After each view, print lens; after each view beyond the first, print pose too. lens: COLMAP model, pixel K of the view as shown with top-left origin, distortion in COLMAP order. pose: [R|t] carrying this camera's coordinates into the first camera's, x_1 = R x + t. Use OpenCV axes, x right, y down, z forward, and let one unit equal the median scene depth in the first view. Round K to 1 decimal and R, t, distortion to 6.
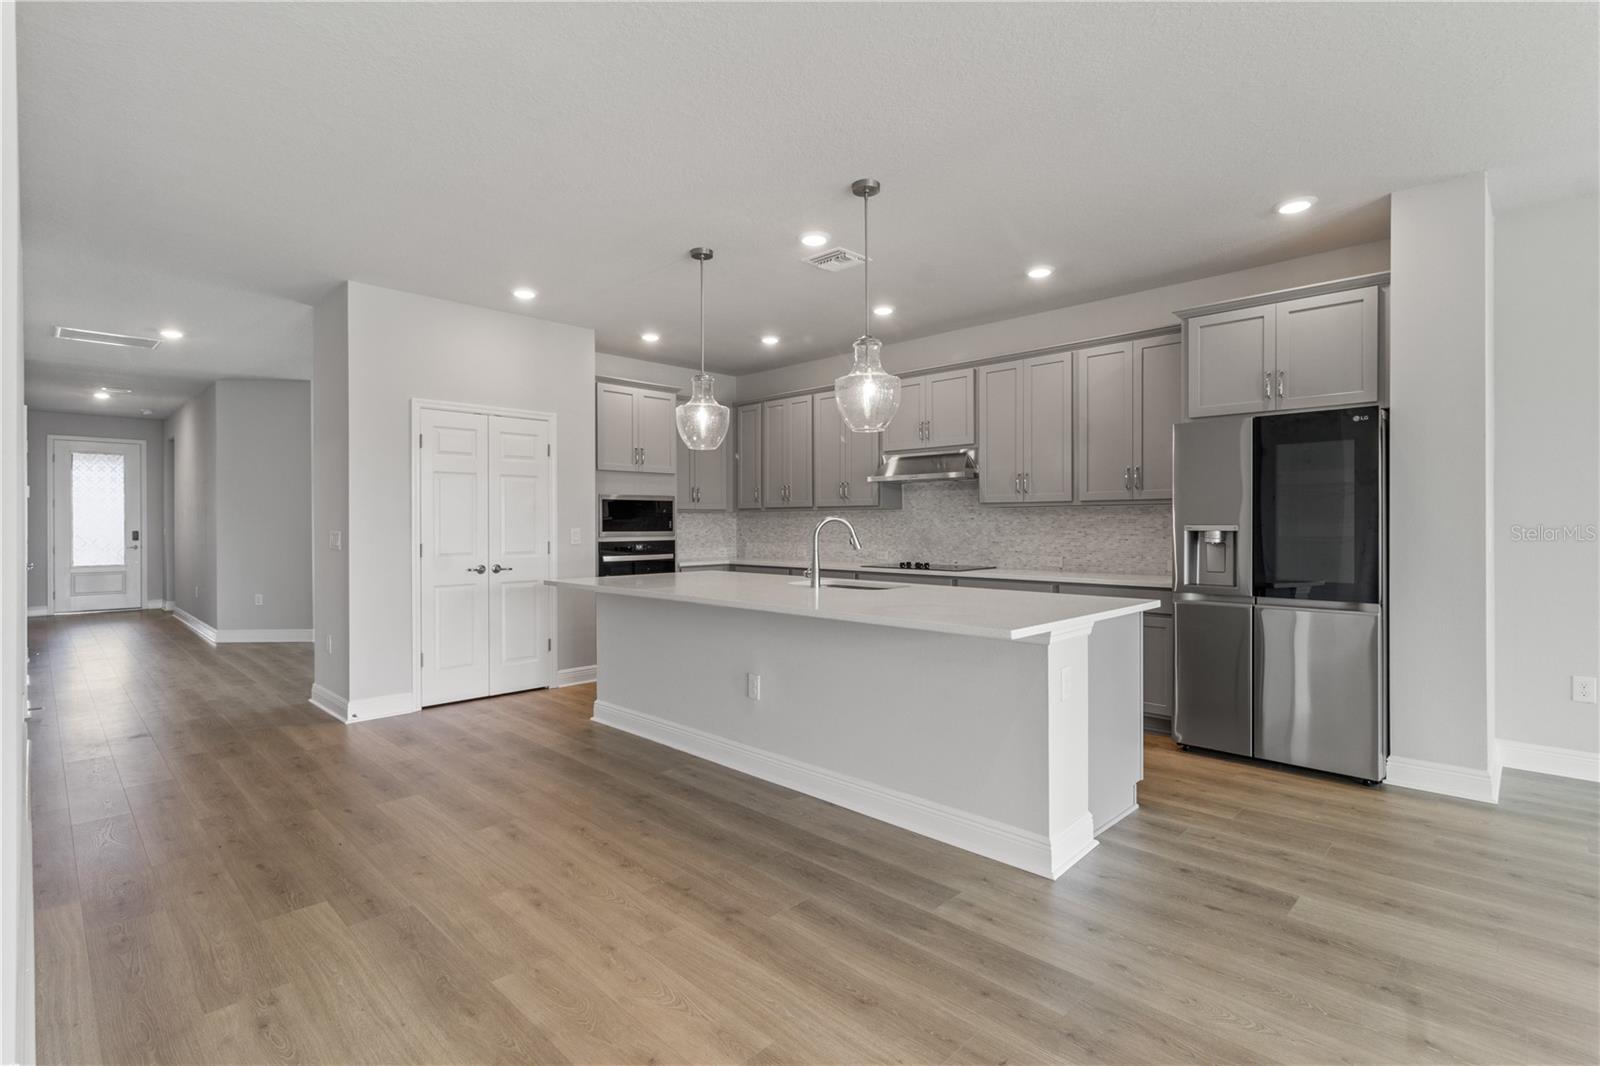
lens RADIAL K [[757.8, 0, 799.4], [0, 757.8, 525.6], [0, 0, 1]] dist [0.001446, 0.000602]
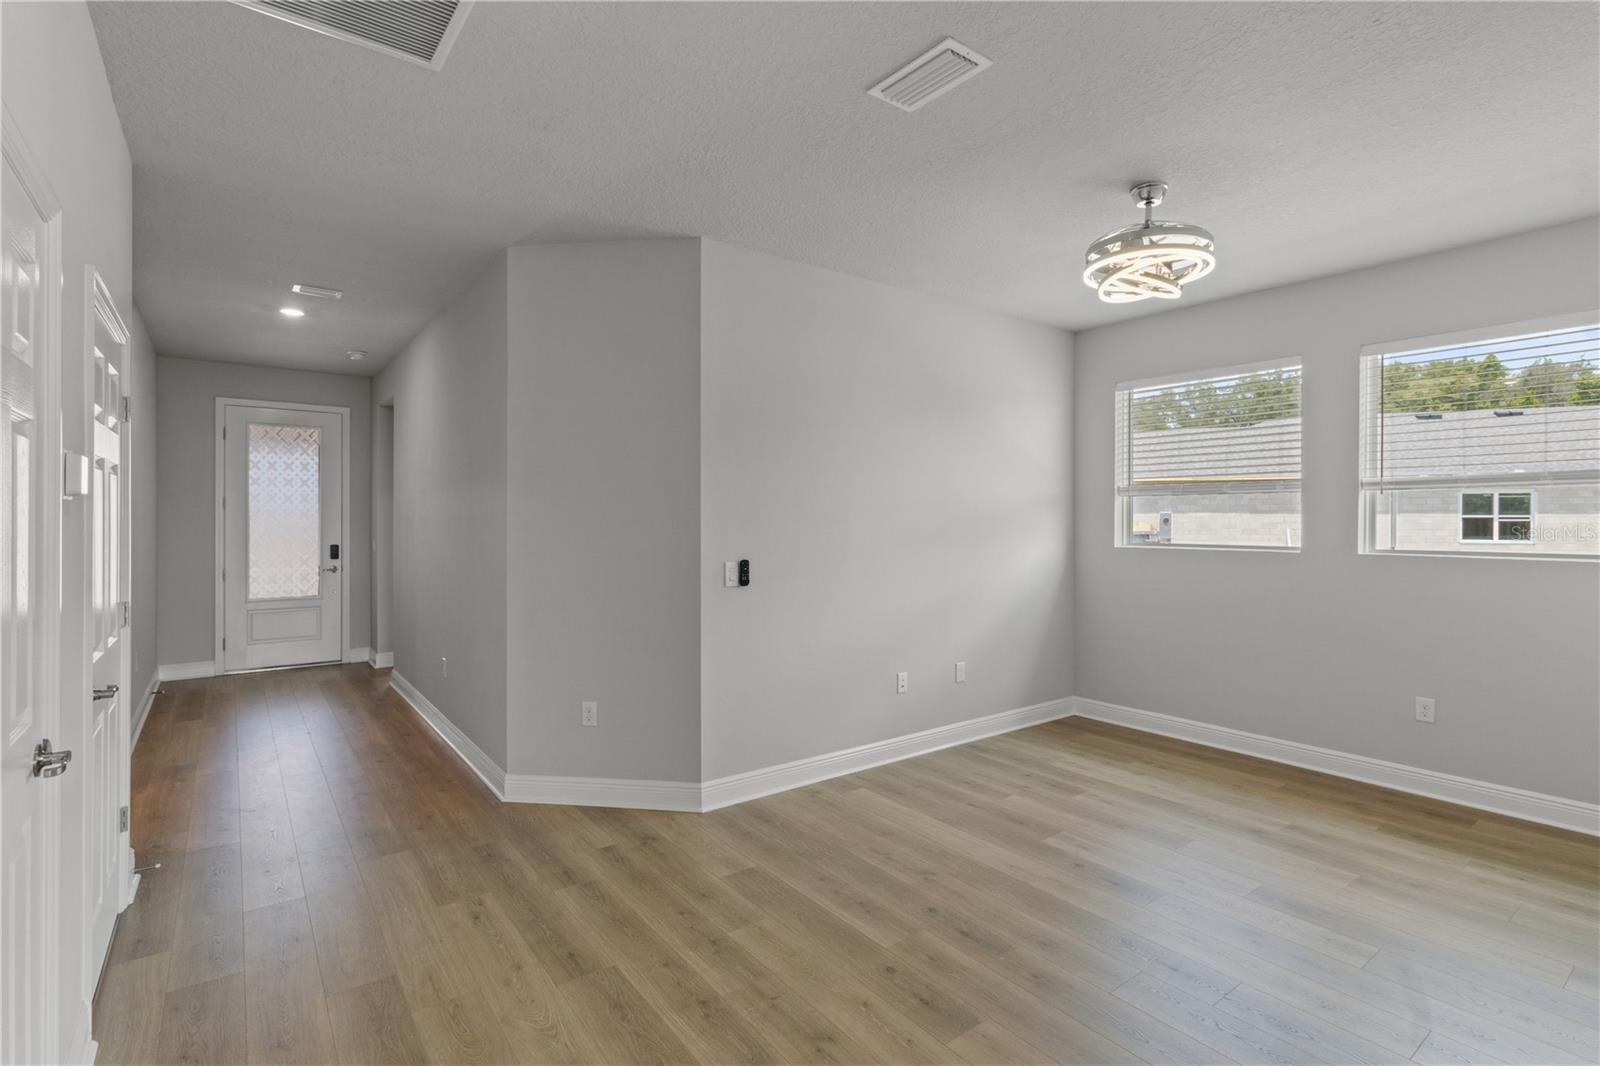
lens RADIAL K [[757.8, 0, 806.1], [0, 757.8, 520.4], [0, 0, 1]] dist [0.001446, 0.000602]
pose [[0.989546, 0.004027, -0.144158, -0.737770], [-0.003858, 0.999992, 0.001454, -0.033746], [0.144163, -0.000883, 0.989554, 0.802100]]
